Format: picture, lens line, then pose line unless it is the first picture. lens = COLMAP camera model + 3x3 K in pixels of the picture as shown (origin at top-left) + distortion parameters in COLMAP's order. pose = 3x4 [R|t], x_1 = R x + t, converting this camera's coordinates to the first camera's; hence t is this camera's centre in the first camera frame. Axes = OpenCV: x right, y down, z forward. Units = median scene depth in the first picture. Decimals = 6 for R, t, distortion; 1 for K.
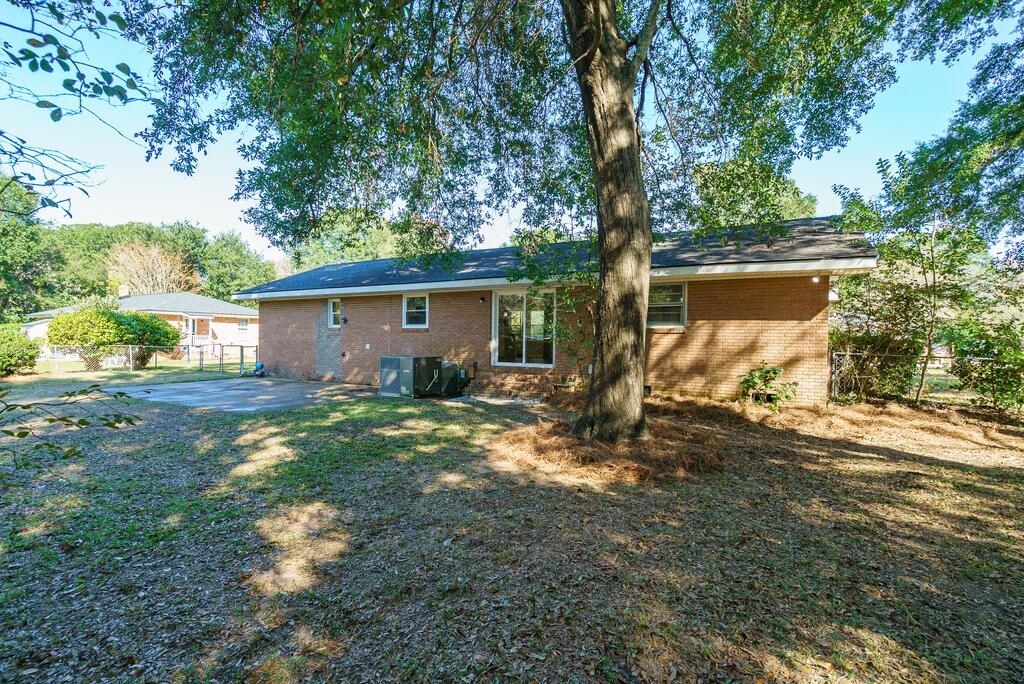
lens RADIAL K [[493.4, 0, 512.0], [0, 493.4, 342.0], [0, 0, 1]] dist [0.000526, -0.000002]
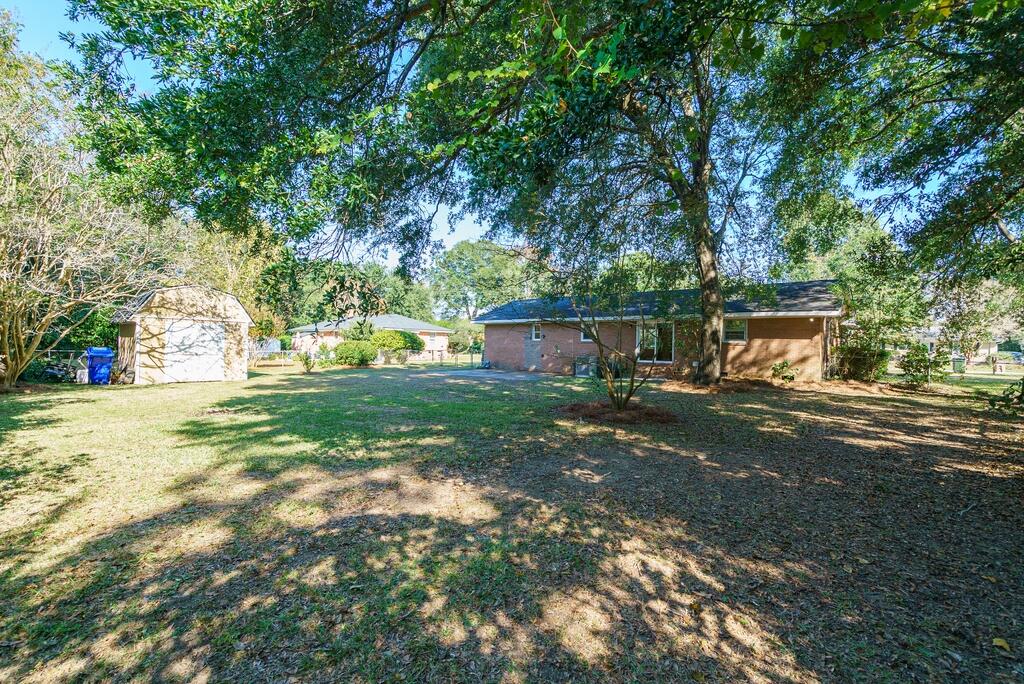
lens RADIAL K [[468.6, 0, 509.0], [0, 468.6, 346.8], [0, 0, 1]] dist [0.000892, 0.000387]
pose [[0.981812, 0.006188, -0.189754, -0.205037], [-0.007897, 0.999935, -0.008254, 0.010952], [0.189691, 0.009602, 0.981797, -0.928086]]
